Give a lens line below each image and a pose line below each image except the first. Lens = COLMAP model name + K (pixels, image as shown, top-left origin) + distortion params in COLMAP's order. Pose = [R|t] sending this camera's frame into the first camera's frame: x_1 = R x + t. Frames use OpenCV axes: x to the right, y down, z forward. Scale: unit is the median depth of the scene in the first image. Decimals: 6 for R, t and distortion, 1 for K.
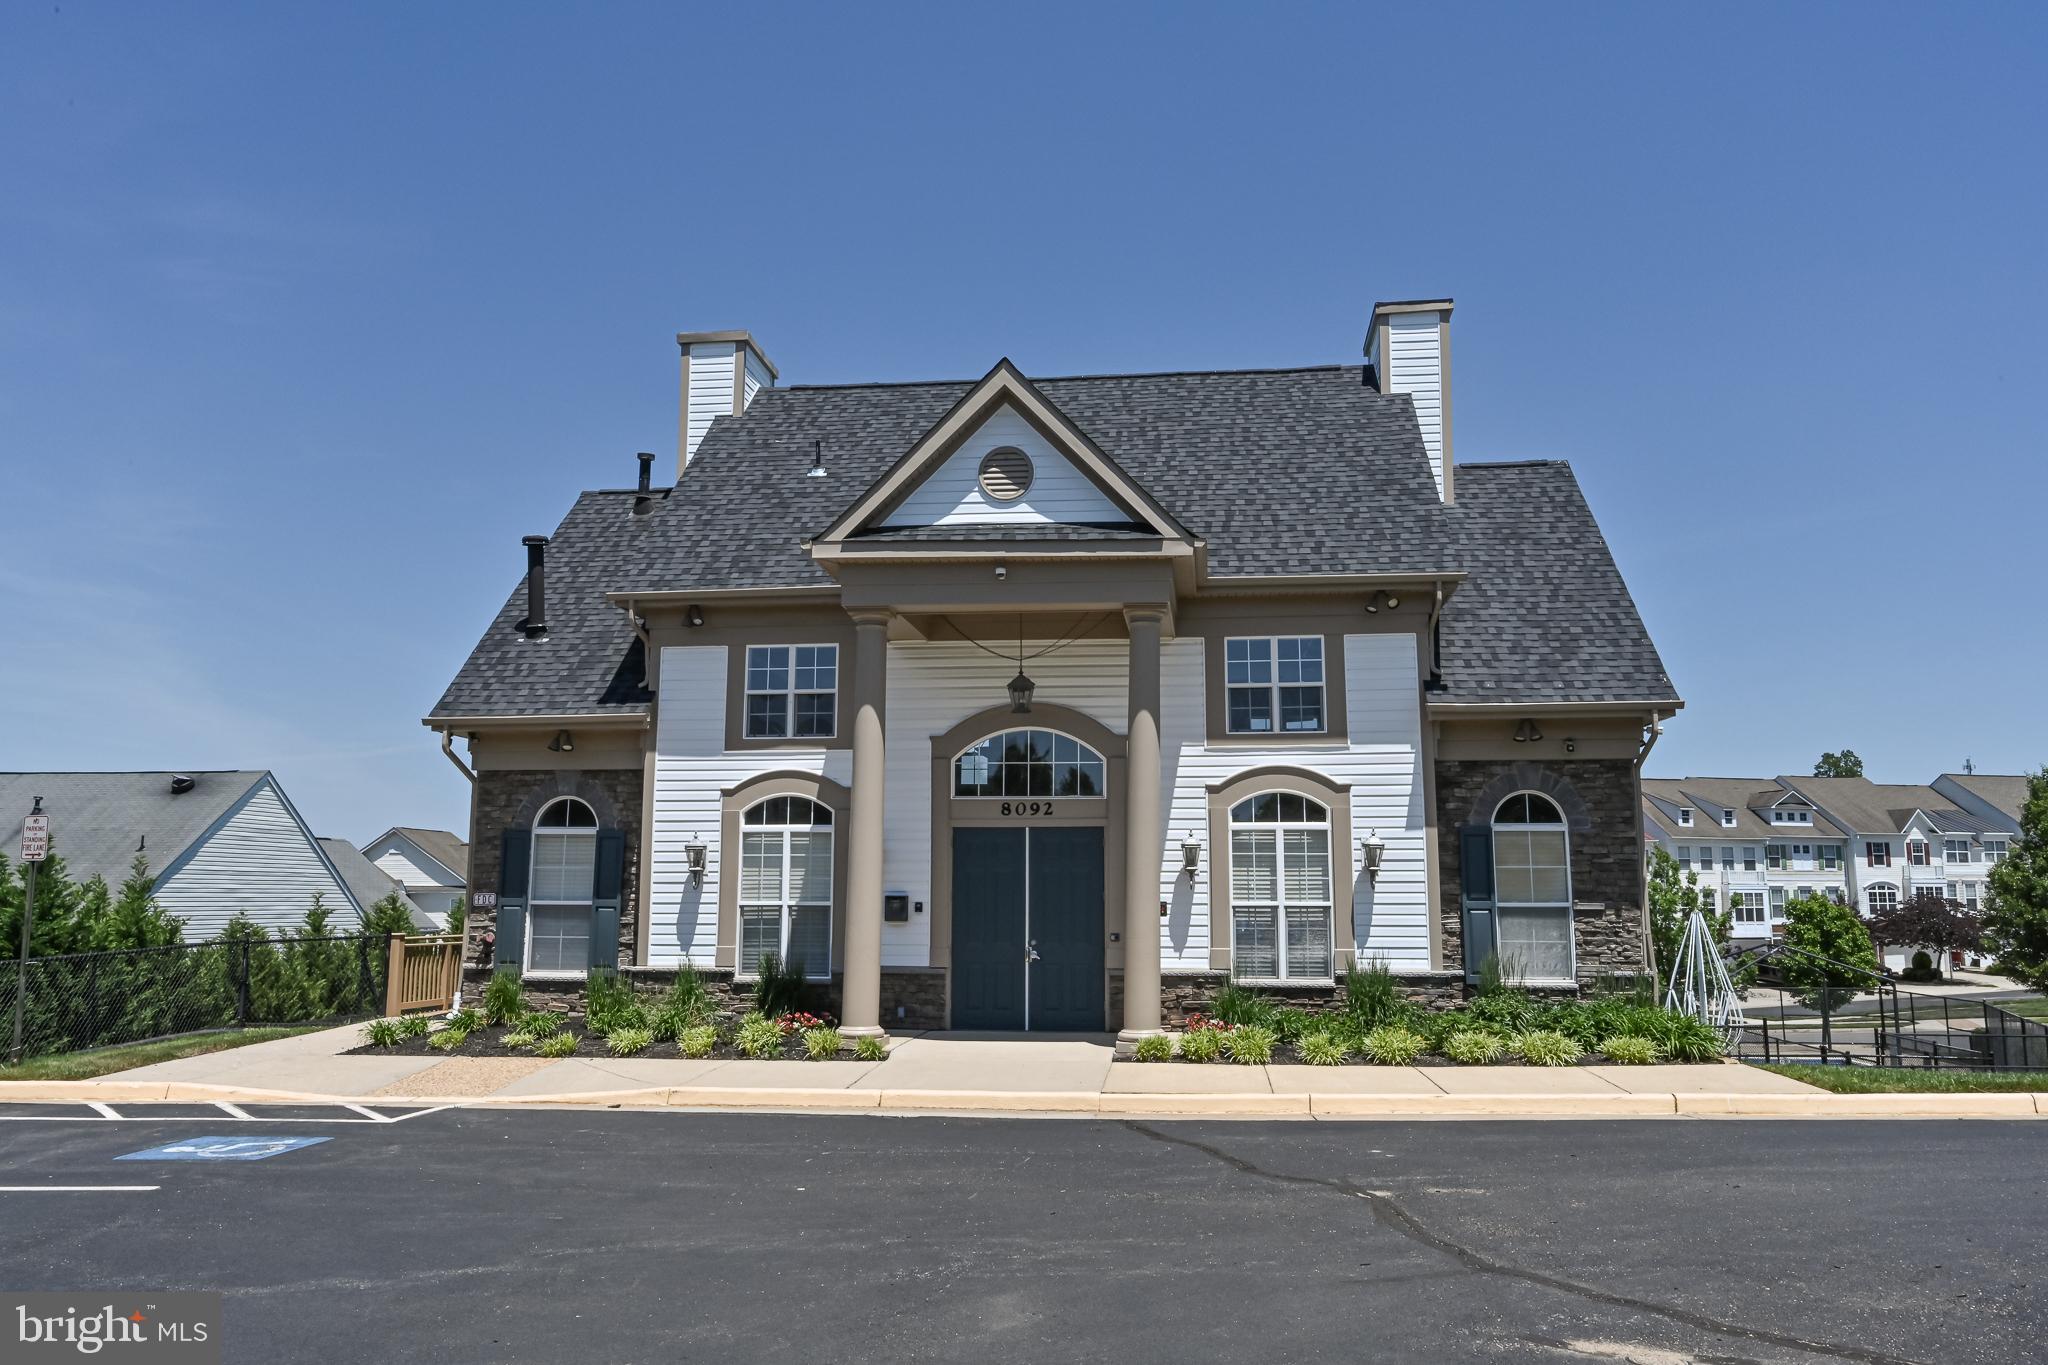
lens RADIAL K [[1629.2, 0, 1023.0], [0, 1629.2, 718.9], [0, 0, 1]] dist [-0.002644, -0.007767]
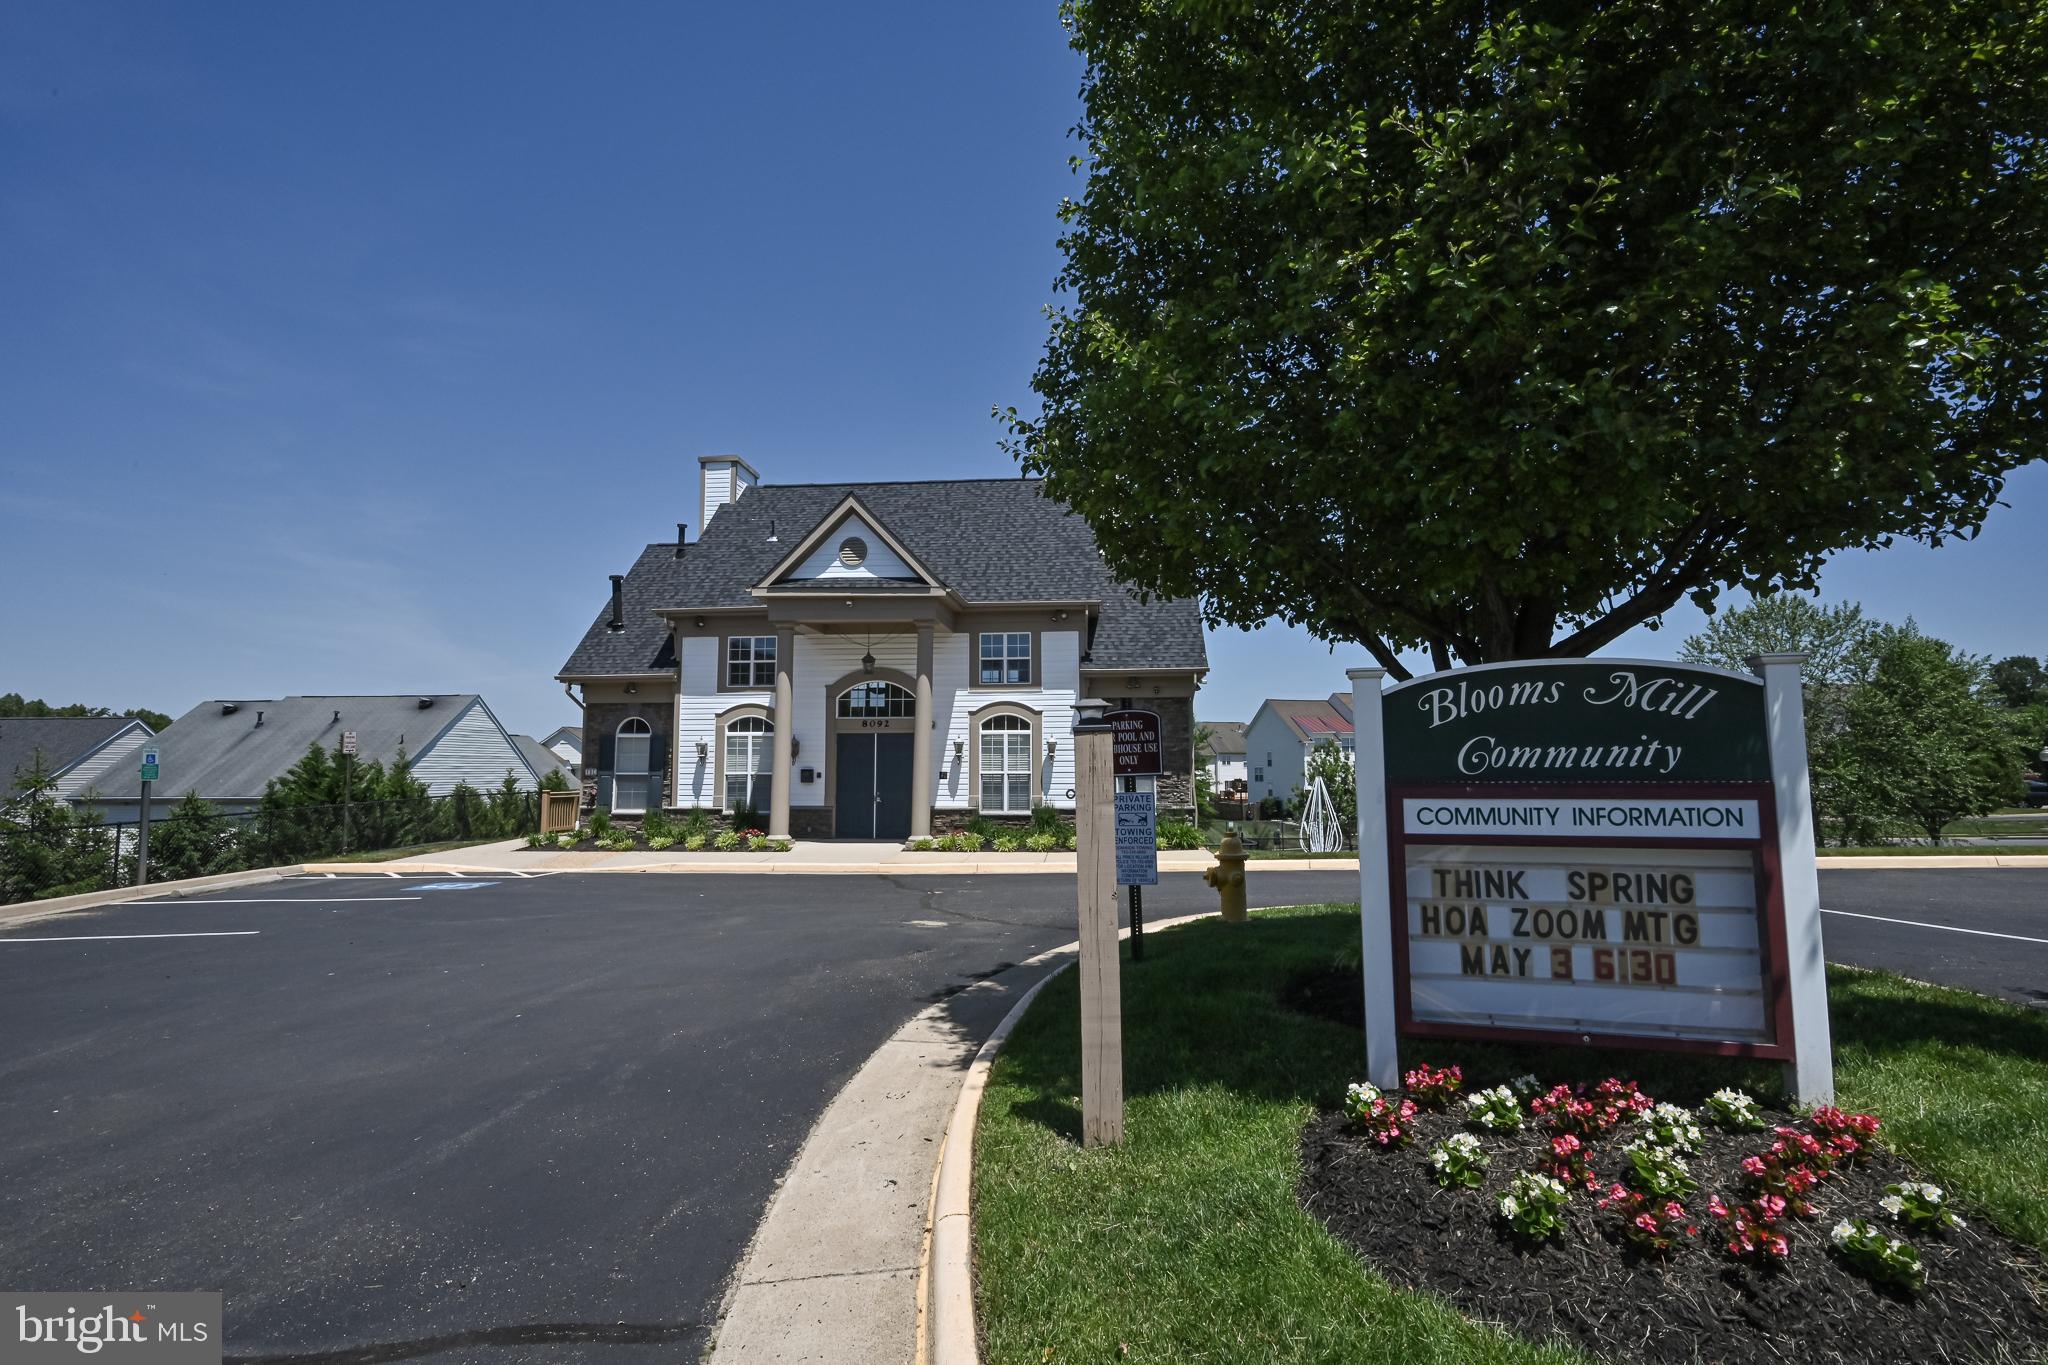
lens RADIAL K [[1085.0, 0, 1022.3], [0, 1085.0, 715.6], [0, 0, 1]] dist [0.000415, 0.001048]
pose [[0.999647, -0.002615, 0.026421, 0.138781], [0.001028, 0.998205, 0.059888, -0.029675], [-0.026530, -0.059840, 0.997855, -0.268235]]
